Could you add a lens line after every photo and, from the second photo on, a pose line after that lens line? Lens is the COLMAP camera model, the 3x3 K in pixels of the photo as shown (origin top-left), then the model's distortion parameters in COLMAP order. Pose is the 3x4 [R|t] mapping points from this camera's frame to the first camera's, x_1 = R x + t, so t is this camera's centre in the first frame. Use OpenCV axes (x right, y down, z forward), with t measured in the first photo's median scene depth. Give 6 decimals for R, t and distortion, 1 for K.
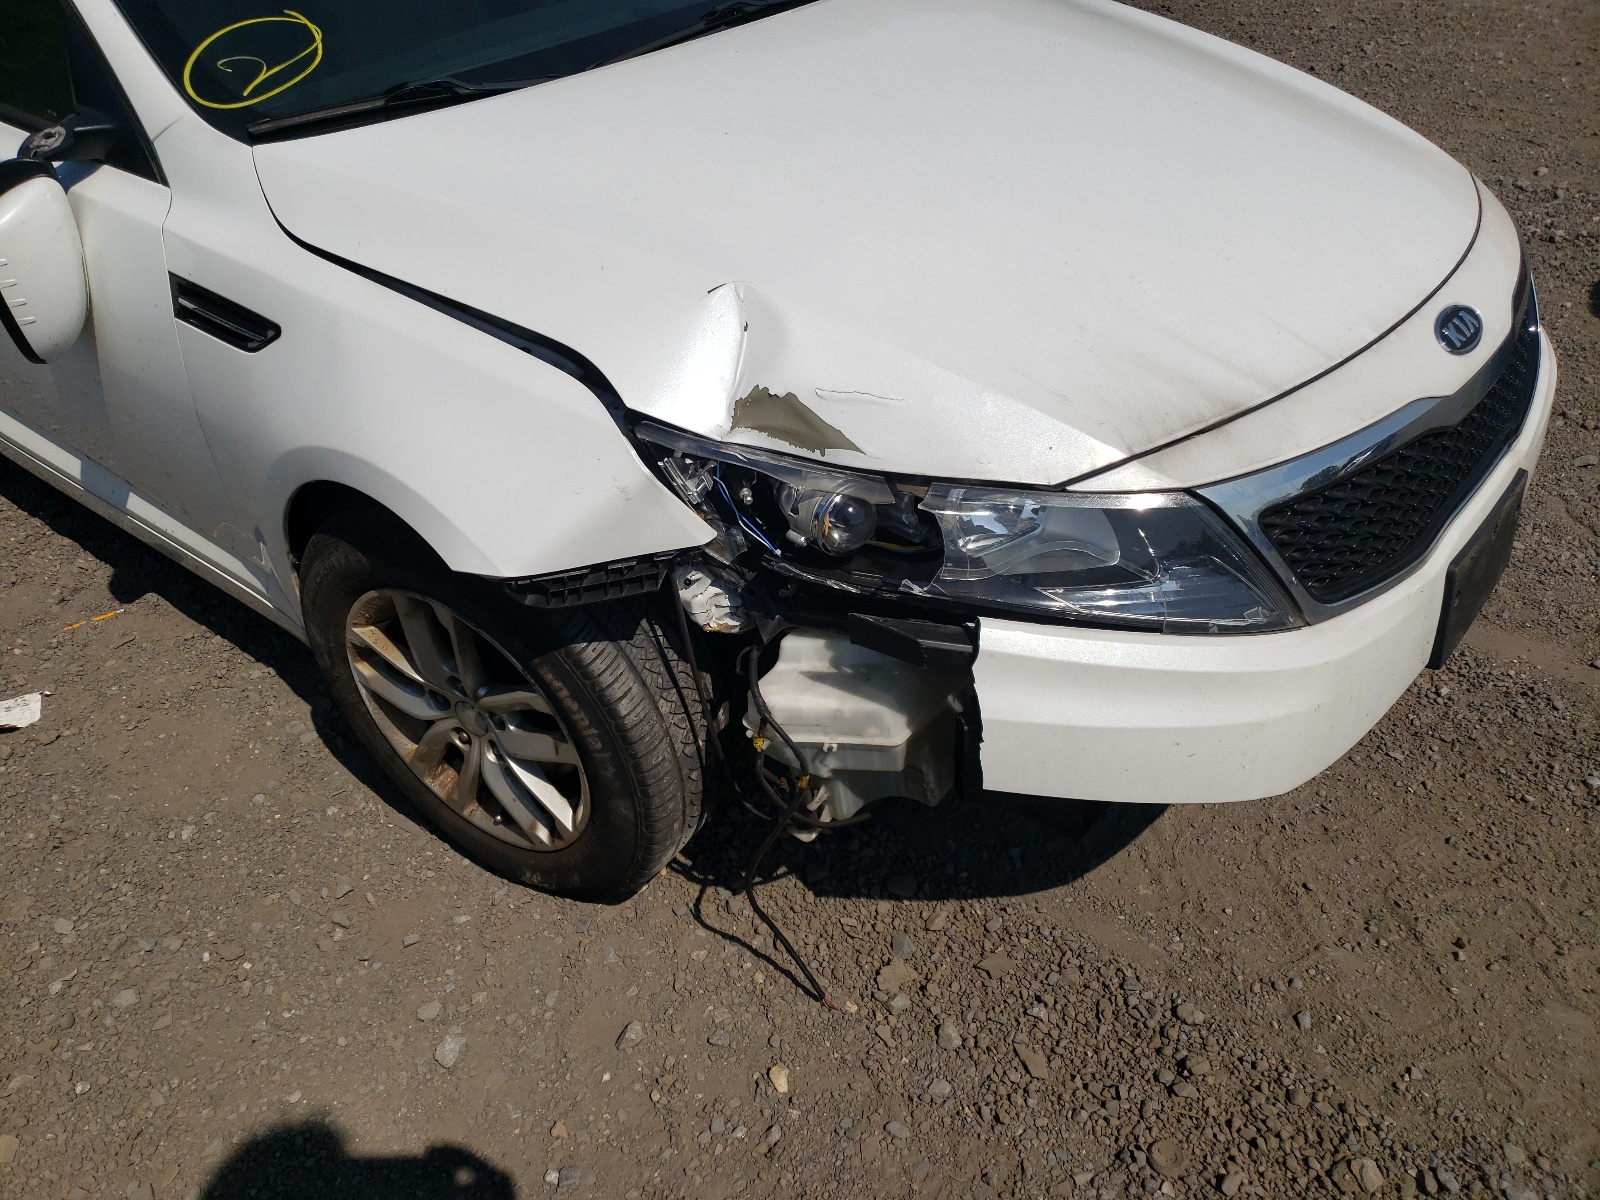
lens RADIAL K [[1245.2, 0, 755.3], [0, 1245.2, 600.2], [0, 0, 1]] dist [0.049697, -0.043238]
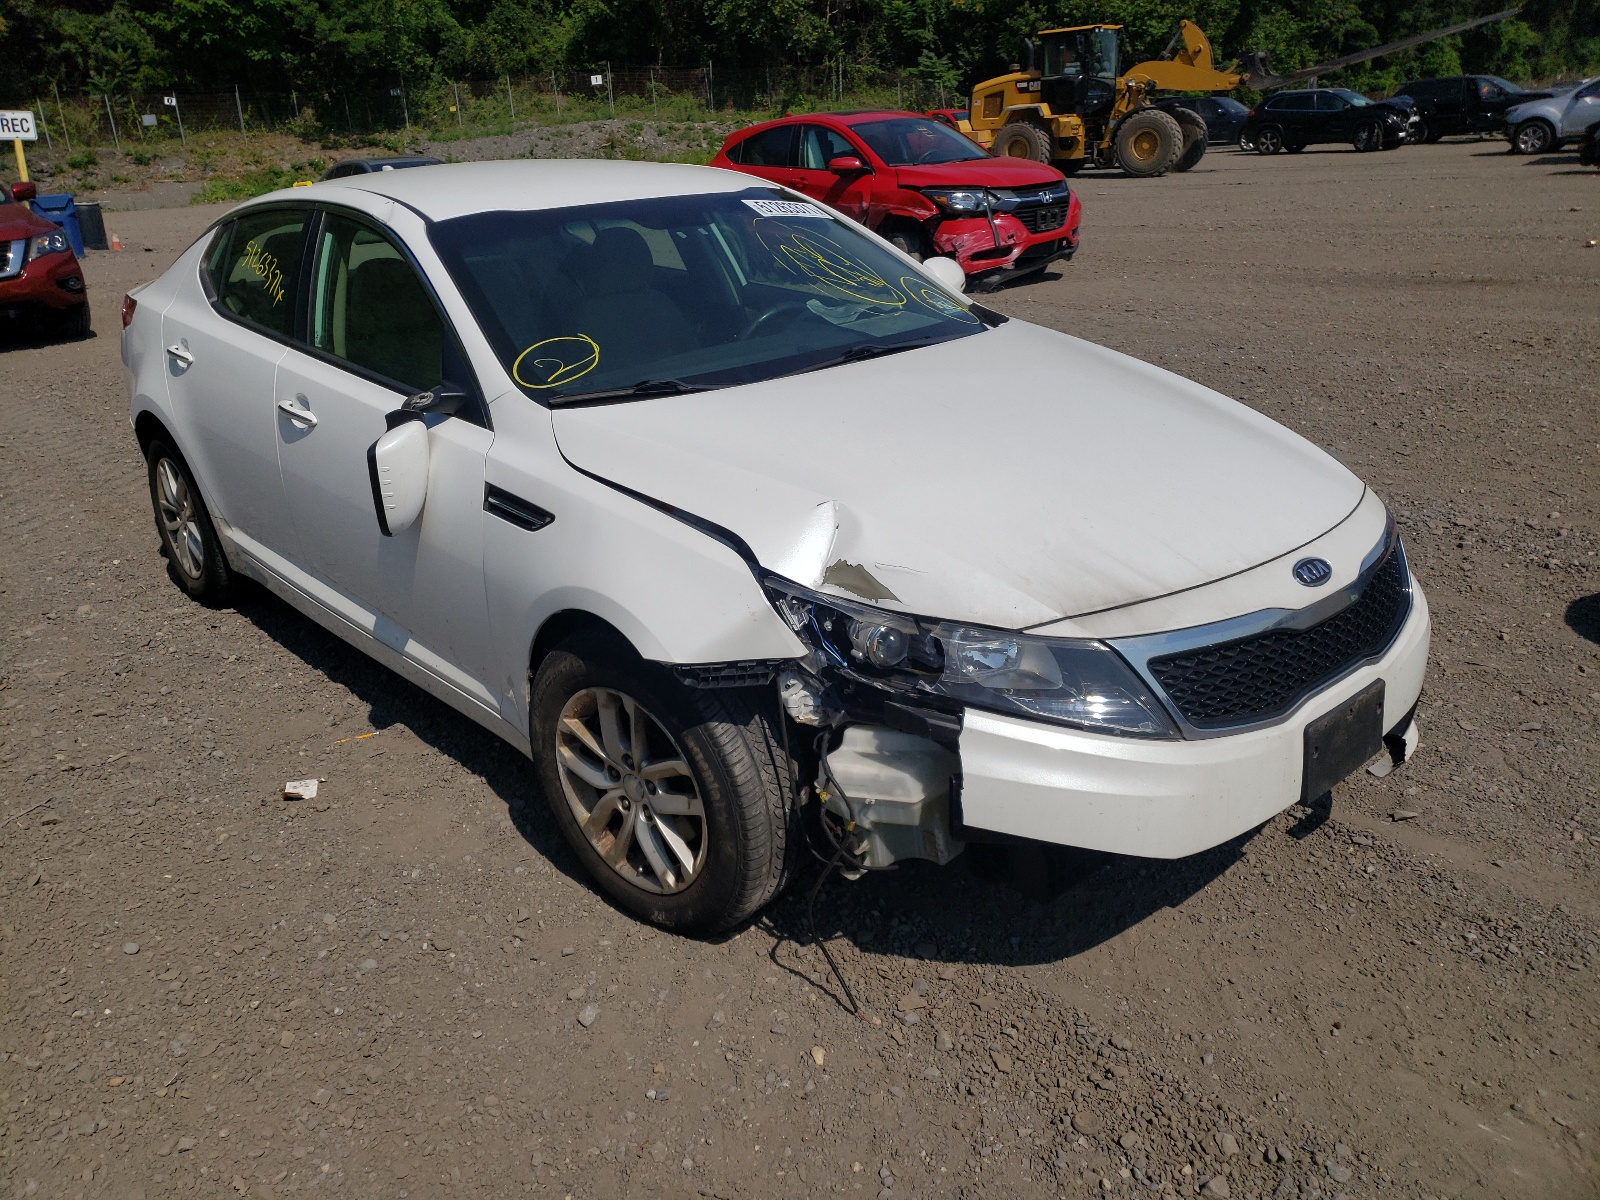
lens RADIAL K [[1245.2, 0, 755.3], [0, 1245.2, 600.2], [0, 0, 1]] dist [0.049697, -0.043238]
pose [[0.989088, 0.083623, -0.121295, 0.074091], [-0.109858, 0.967202, -0.229022, 0.211226], [0.098165, 0.239849, 0.965834, -0.458298]]
